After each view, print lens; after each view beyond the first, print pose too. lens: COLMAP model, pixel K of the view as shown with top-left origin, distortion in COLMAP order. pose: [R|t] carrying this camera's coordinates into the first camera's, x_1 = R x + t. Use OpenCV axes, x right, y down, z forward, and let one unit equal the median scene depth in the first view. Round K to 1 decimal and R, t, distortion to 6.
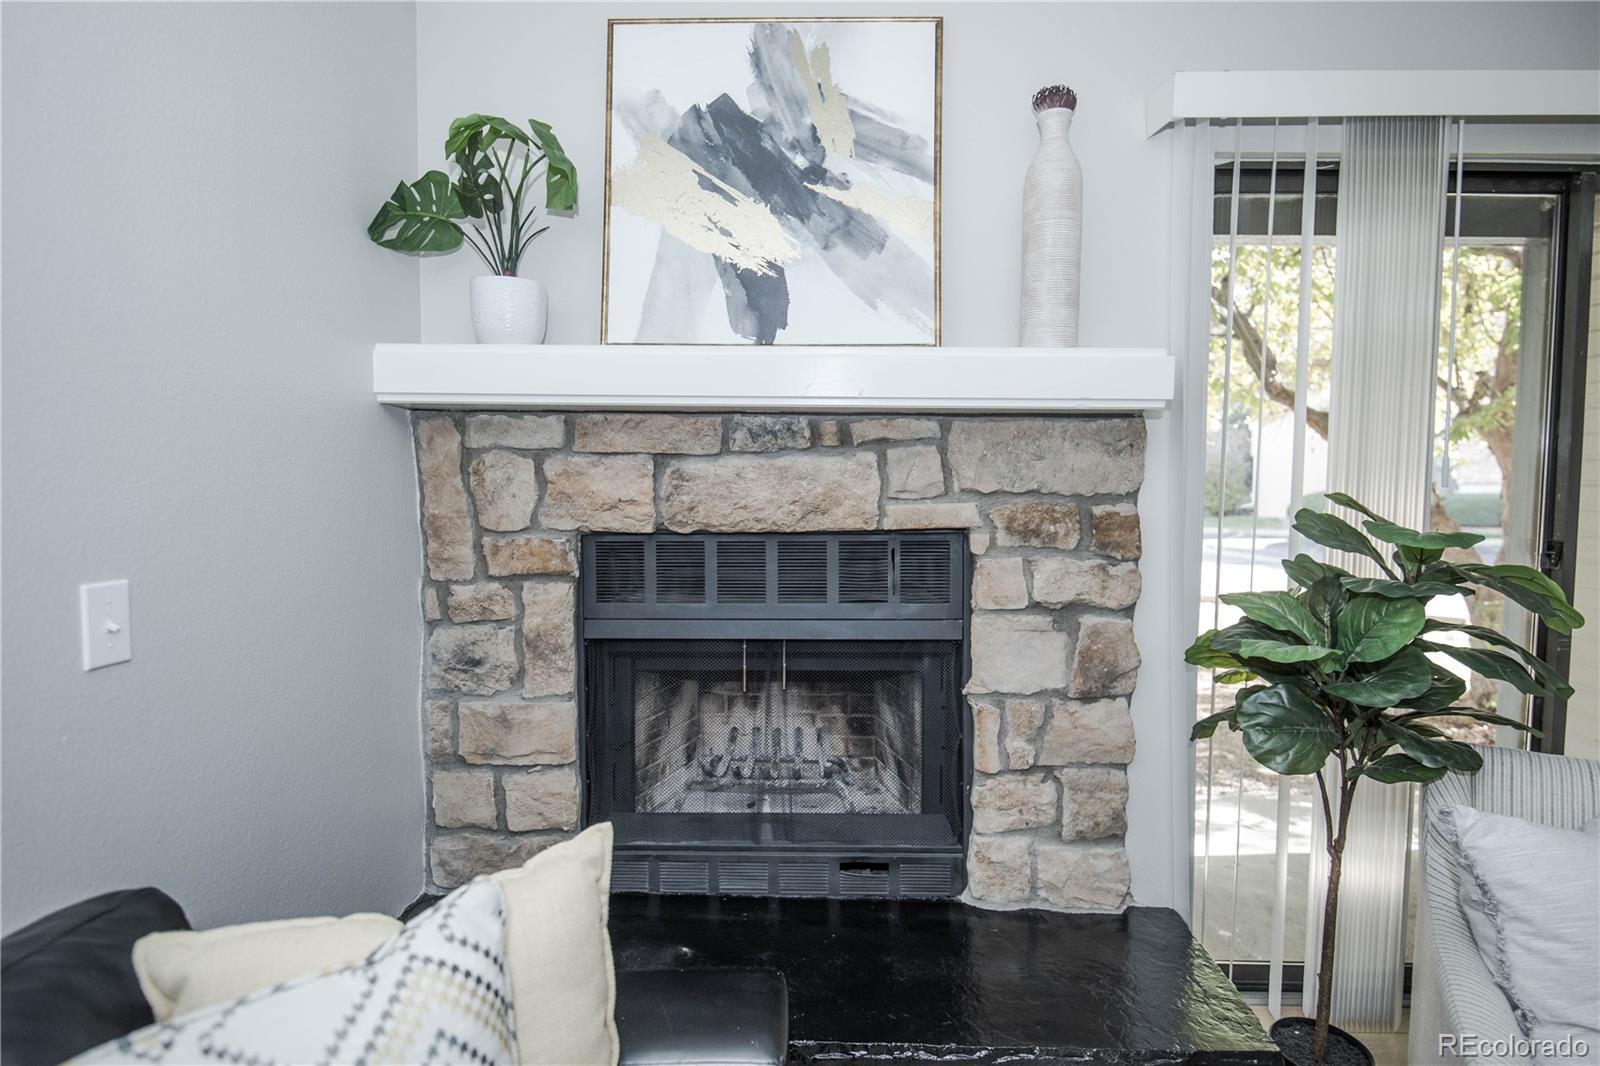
lens RADIAL K [[762.2, 0, 794.1], [0, 762.2, 527.5], [0, 0, 1]] dist [0.000769, -0.006667]
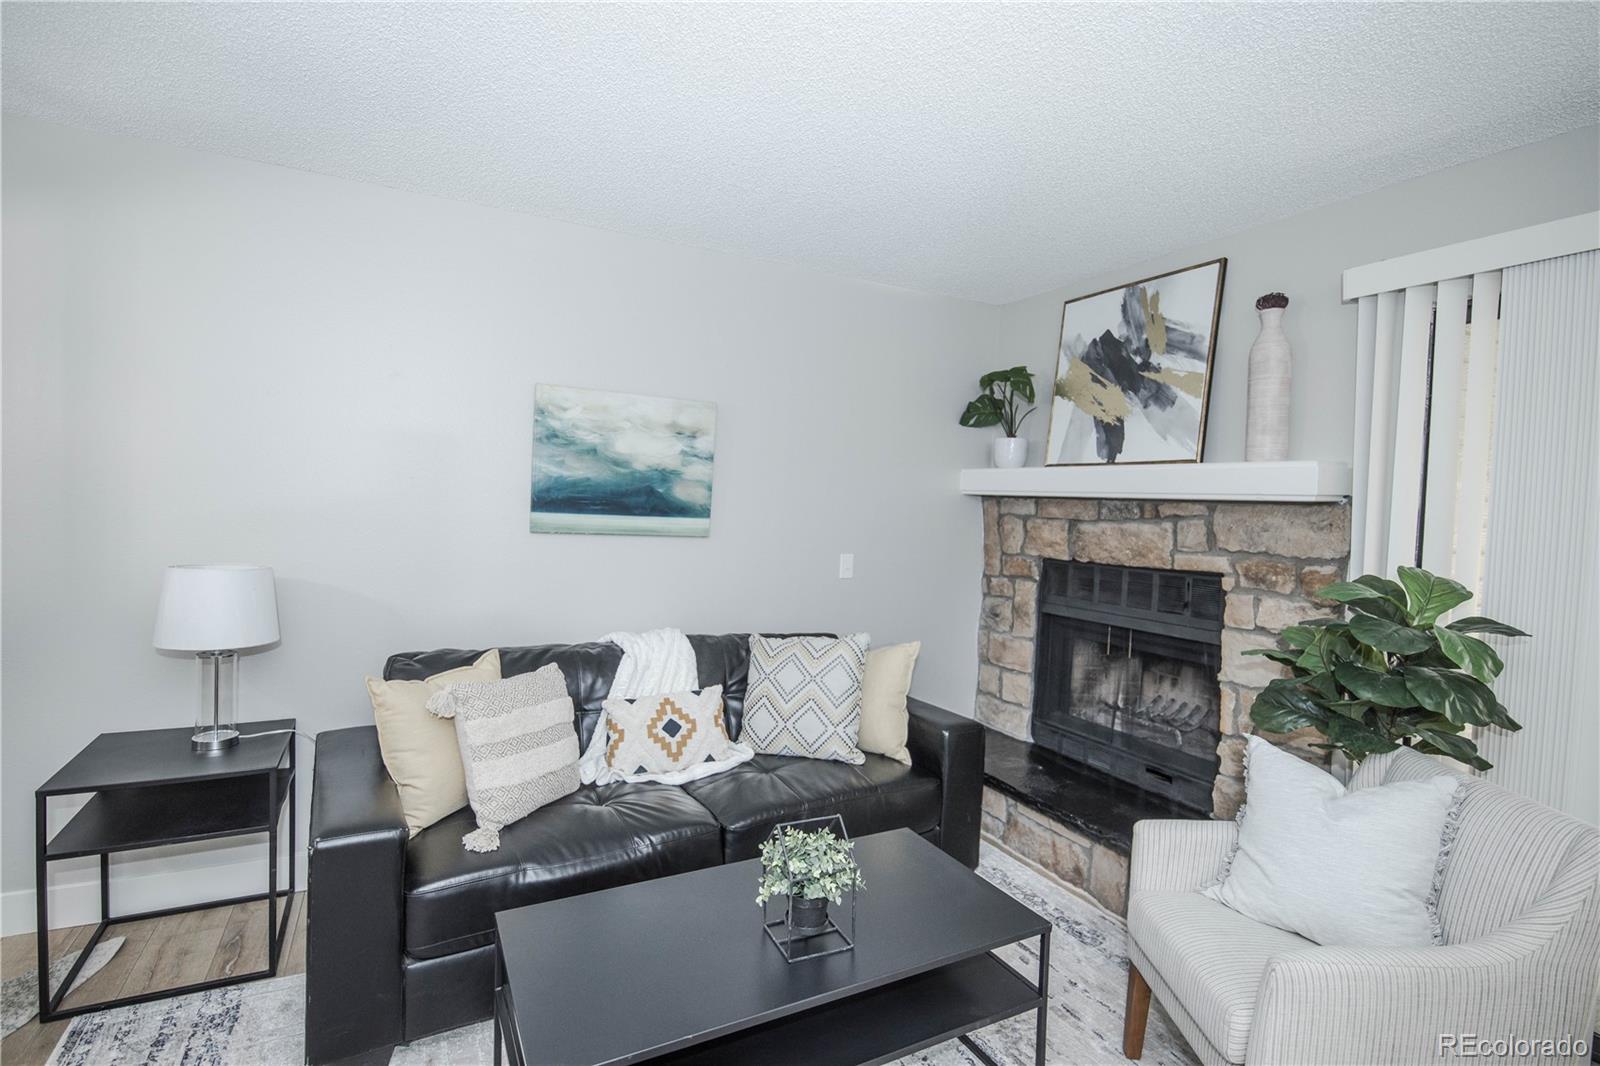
lens RADIAL K [[762.2, 0, 799.7], [0, 762.2, 526.8], [0, 0, 1]] dist [0.000769, -0.006667]
pose [[0.483602, 0.040833, -0.874335, 1.178724], [-0.081633, 0.996662, 0.001394, -0.025421], [0.871473, 0.070700, 0.485321, -0.526792]]
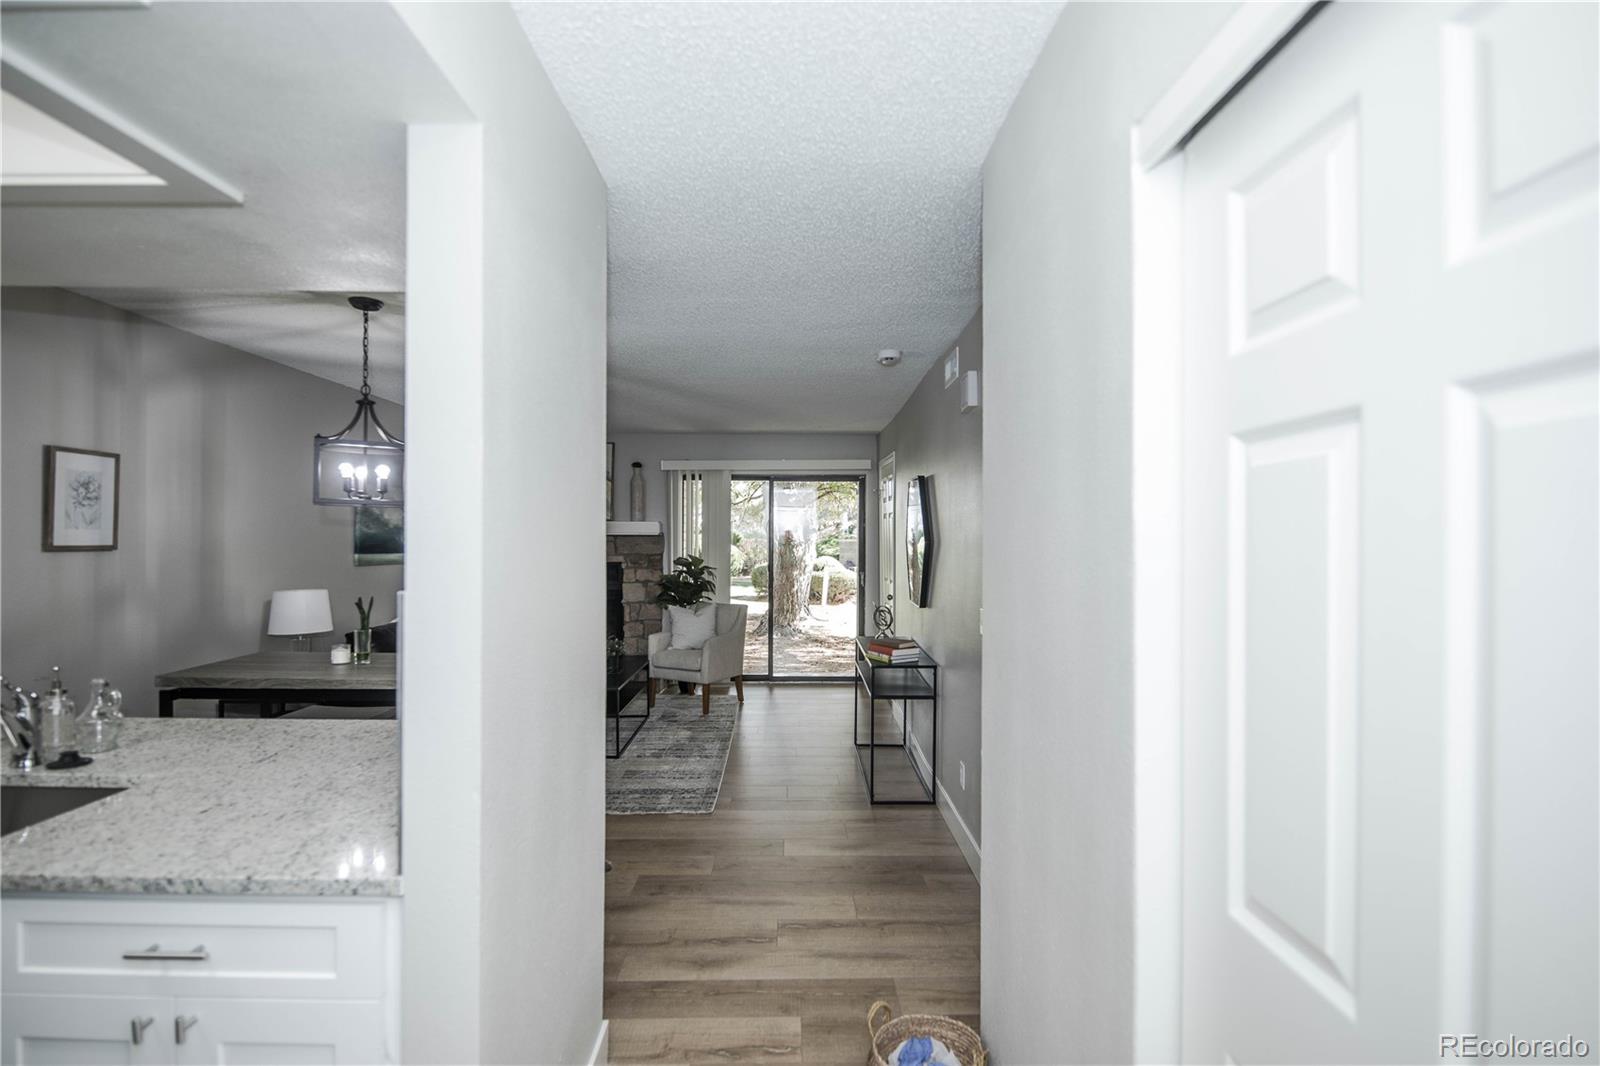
lens RADIAL K [[762.2, 0, 802.6], [0, 762.2, 541.7], [0, 0, 1]] dist [0.000769, -0.006667]
pose [[0.998372, -0.002351, 0.056987, 0.986403], [0.004997, 0.998914, -0.046334, 0.086206], [-0.056816, 0.046543, 0.997299, -3.238055]]
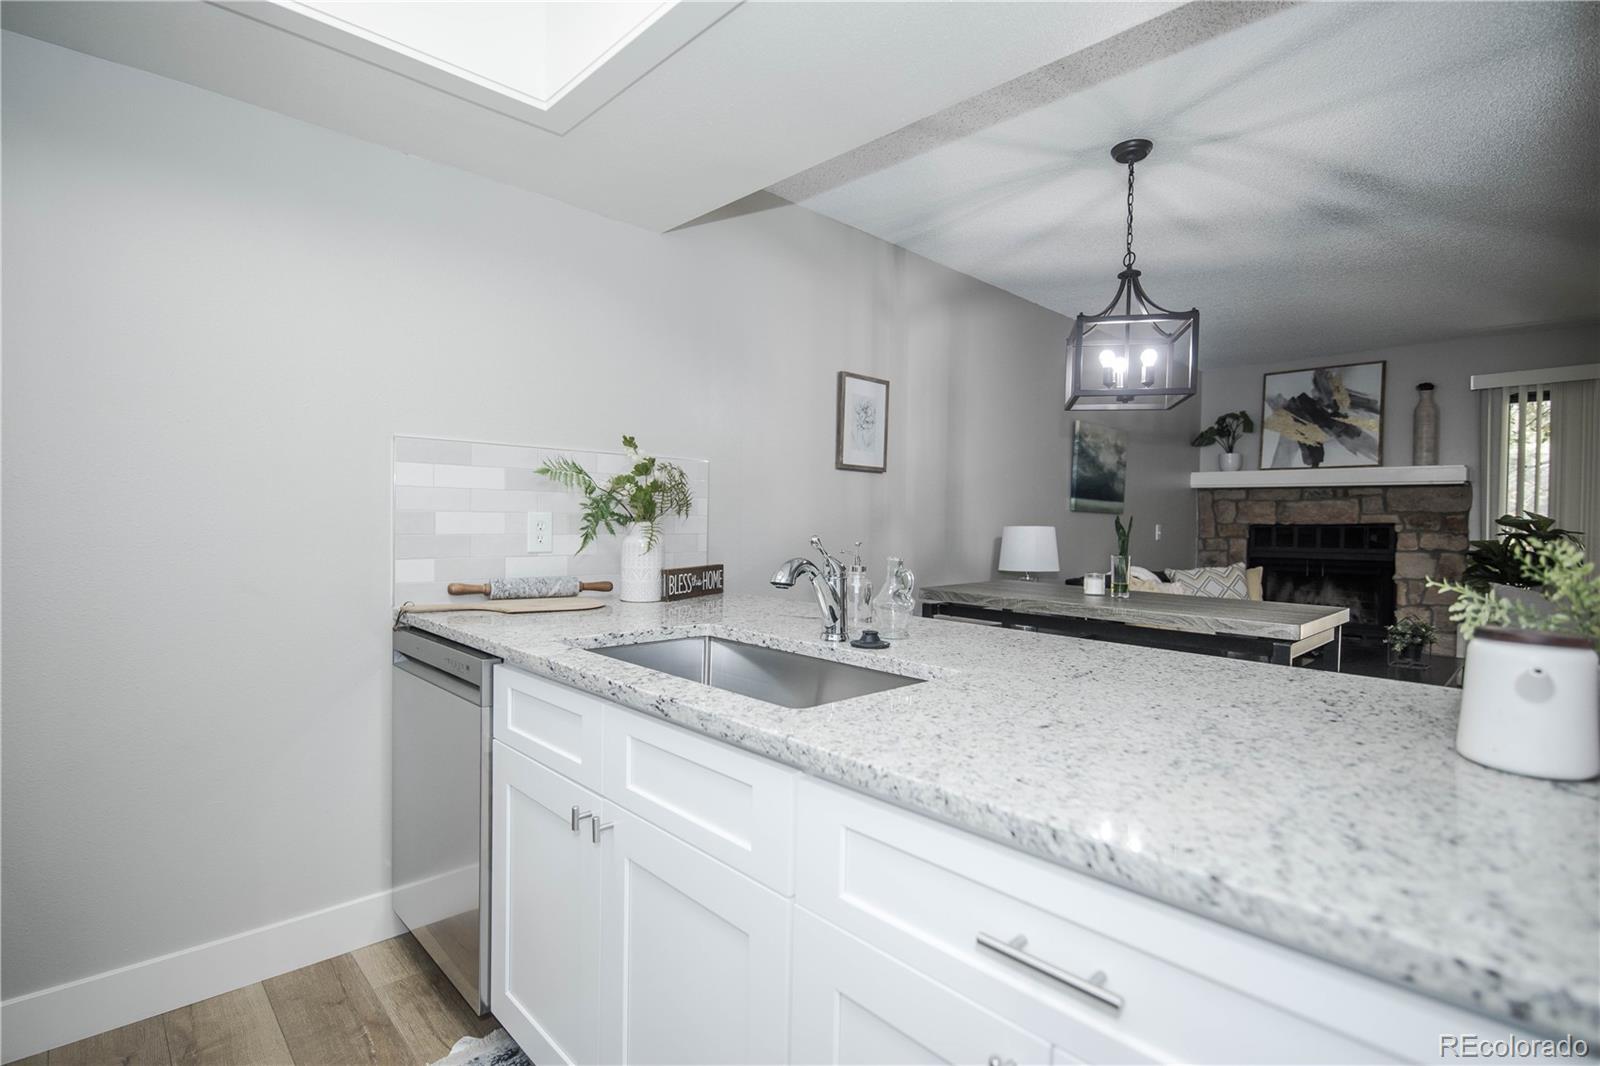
lens RADIAL K [[762.2, 0, 794.7], [0, 762.2, 534.1], [0, 0, 1]] dist [0.000769, -0.006667]
pose [[0.722965, 0.016364, -0.690691, 0.598068], [-0.047043, 0.998565, -0.025584, 0.234195], [0.689282, 0.050989, 0.722697, -2.853396]]
